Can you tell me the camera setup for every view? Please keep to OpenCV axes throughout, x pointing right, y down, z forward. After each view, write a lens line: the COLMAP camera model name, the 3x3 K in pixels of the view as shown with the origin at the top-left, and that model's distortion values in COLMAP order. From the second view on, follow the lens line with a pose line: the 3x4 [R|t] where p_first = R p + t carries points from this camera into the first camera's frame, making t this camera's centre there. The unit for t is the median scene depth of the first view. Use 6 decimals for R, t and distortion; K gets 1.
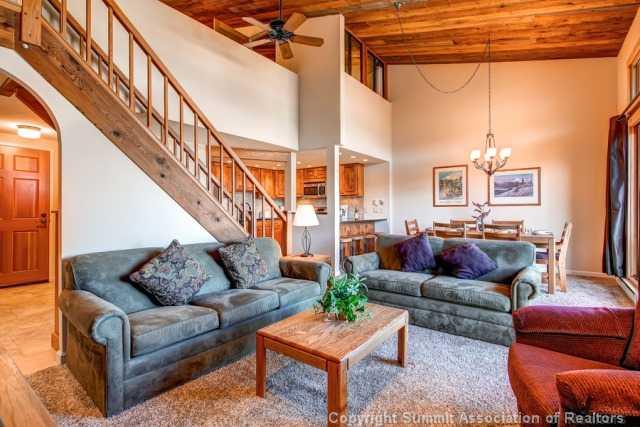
lens RADIAL K [[310.1, 0, 323.4], [0, 310.1, 209.4], [0, 0, 1]] dist [-0.019112, -0.000183]
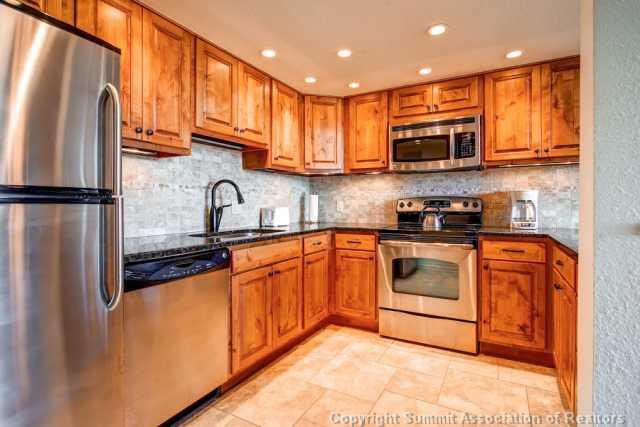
lens RADIAL K [[310.1, 0, 320.2], [0, 310.1, 208.1], [0, 0, 1]] dist [-0.019112, -0.000183]
pose [[0.989880, -0.004591, 0.141835, -0.201479], [0.003524, 0.999964, 0.007771, 0.002233], [-0.141866, -0.007193, 0.989860, 0.688072]]
